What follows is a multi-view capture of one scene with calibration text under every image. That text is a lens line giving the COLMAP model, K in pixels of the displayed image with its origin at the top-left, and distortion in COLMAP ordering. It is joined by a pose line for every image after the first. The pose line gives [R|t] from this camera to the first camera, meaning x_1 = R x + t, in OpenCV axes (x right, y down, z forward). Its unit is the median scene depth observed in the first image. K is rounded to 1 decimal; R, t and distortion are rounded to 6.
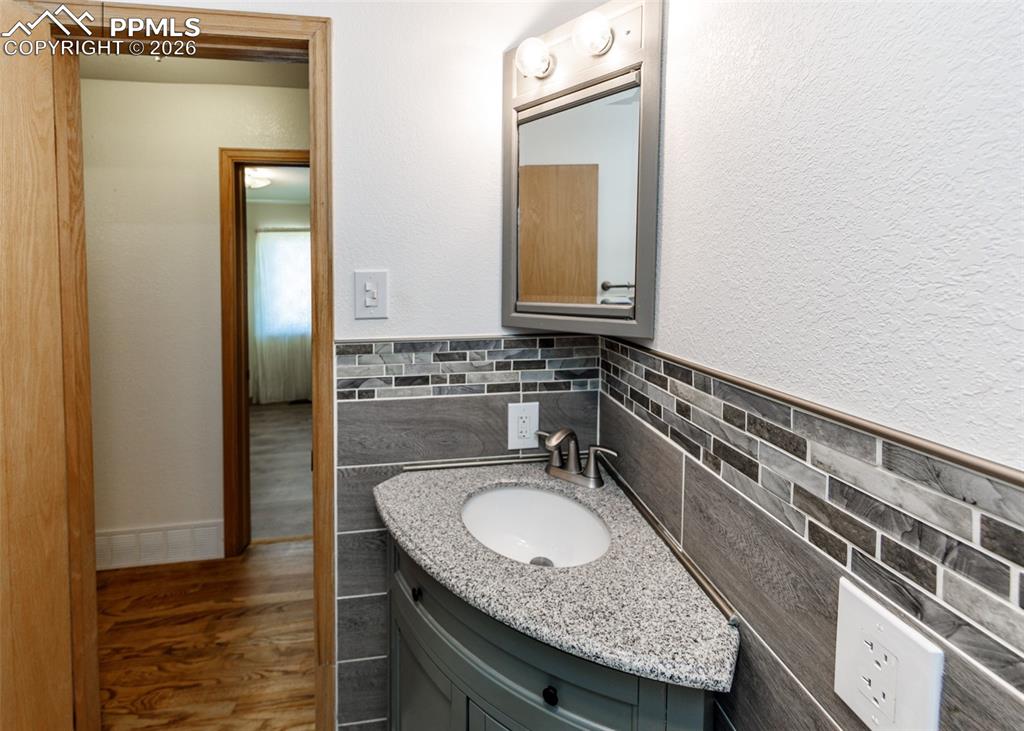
lens RADIAL K [[375.5, 0, 510.8], [0, 375.5, 295.3], [0, 0, 1]] dist [0.004673, -0.000680]
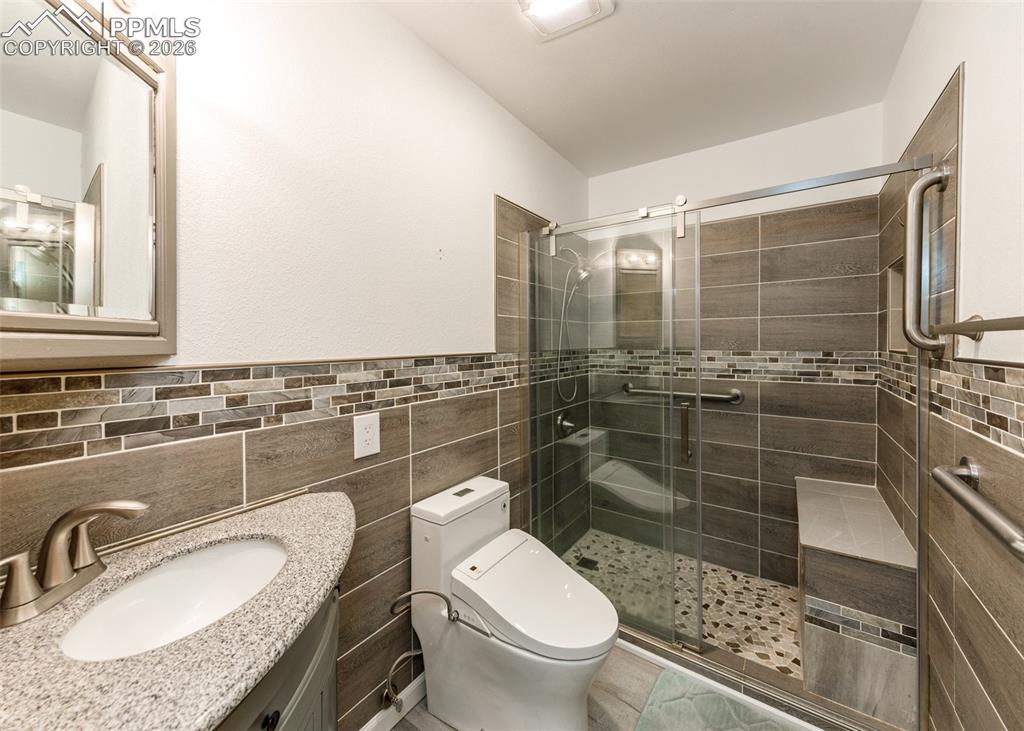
lens RADIAL K [[382.5, 0, 531.1], [0, 382.5, 346.0], [0, 0, 1]] dist [0.005691, -0.000798]
pose [[-0.730842, -0.002239, 0.682543, -1.382946], [0.028606, 0.999015, 0.033908, 0.114298], [-0.681947, 0.044306, -0.730058, 1.478992]]
